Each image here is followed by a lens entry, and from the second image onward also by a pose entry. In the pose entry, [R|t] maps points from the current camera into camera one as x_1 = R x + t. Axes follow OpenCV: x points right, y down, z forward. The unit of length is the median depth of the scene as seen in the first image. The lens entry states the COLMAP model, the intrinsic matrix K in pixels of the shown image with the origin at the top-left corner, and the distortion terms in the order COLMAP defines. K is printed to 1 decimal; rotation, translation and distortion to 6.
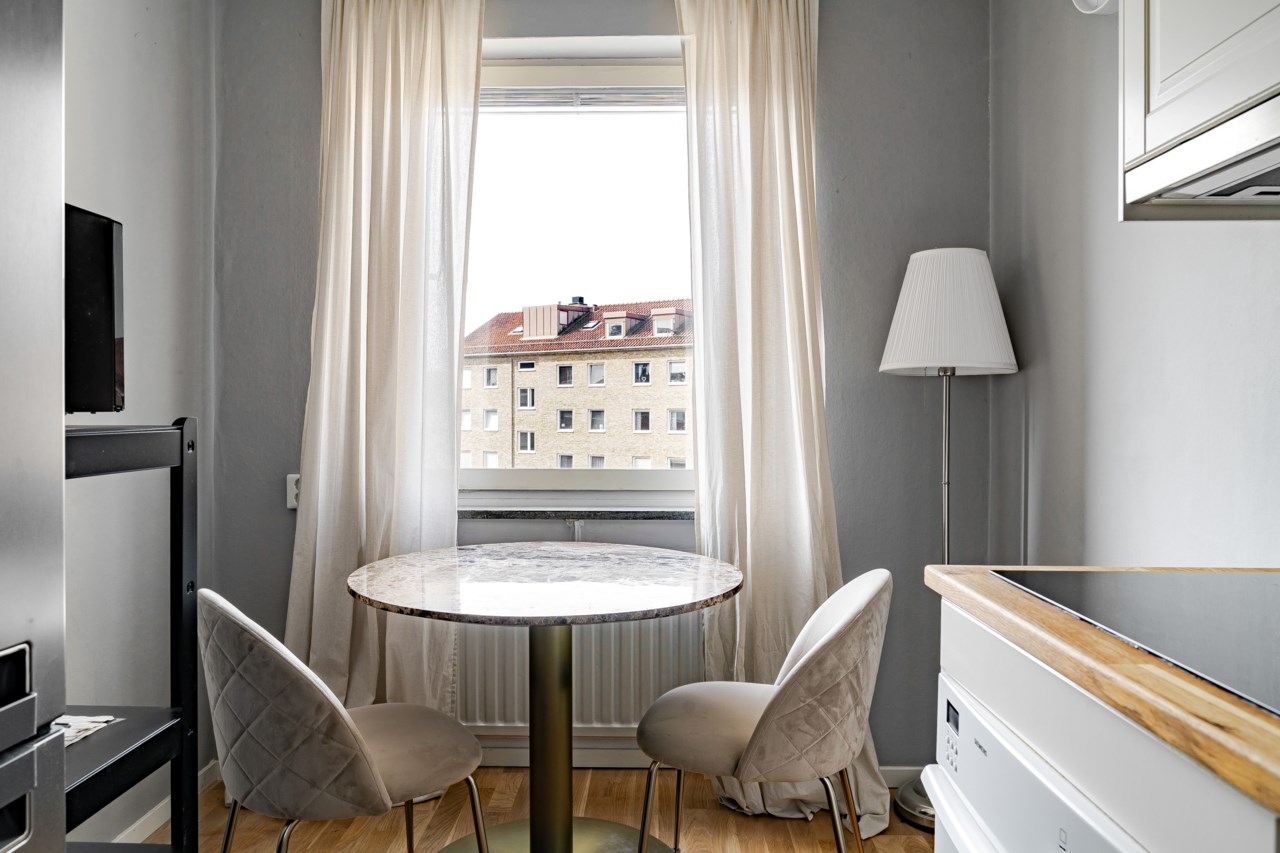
lens RADIAL K [[867.8, 0, 637.9], [0, 867.8, 423.0], [0, 0, 1]] dist [-0.033890, 0.000898]
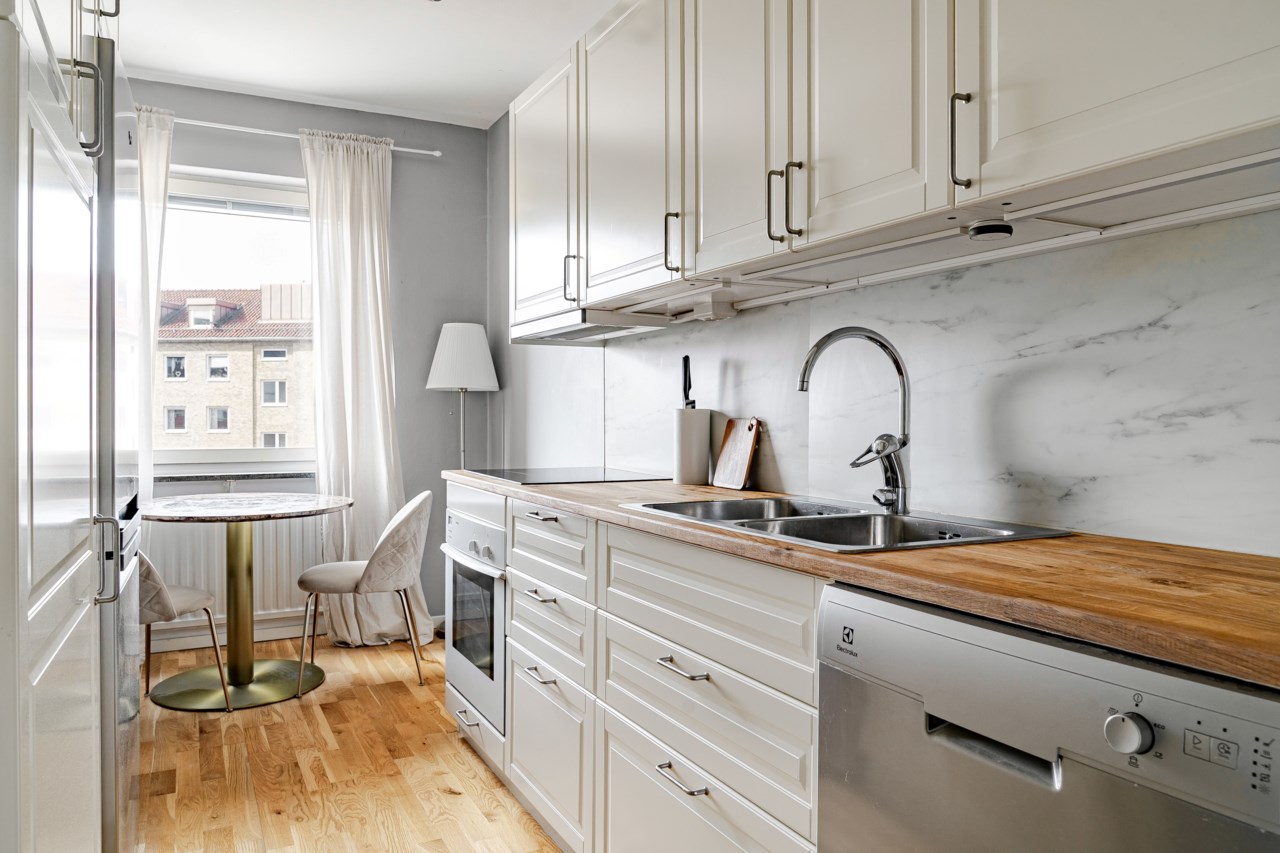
lens RADIAL K [[867.8, 0, 640.0], [0, 867.8, 425.1], [0, 0, 1]] dist [-0.033890, 0.000898]
pose [[0.873564, -0.006032, 0.486673, -0.199894], [0.003651, 0.999976, 0.005840, 0.006416], [-0.486696, -0.003325, 0.873565, -0.756451]]
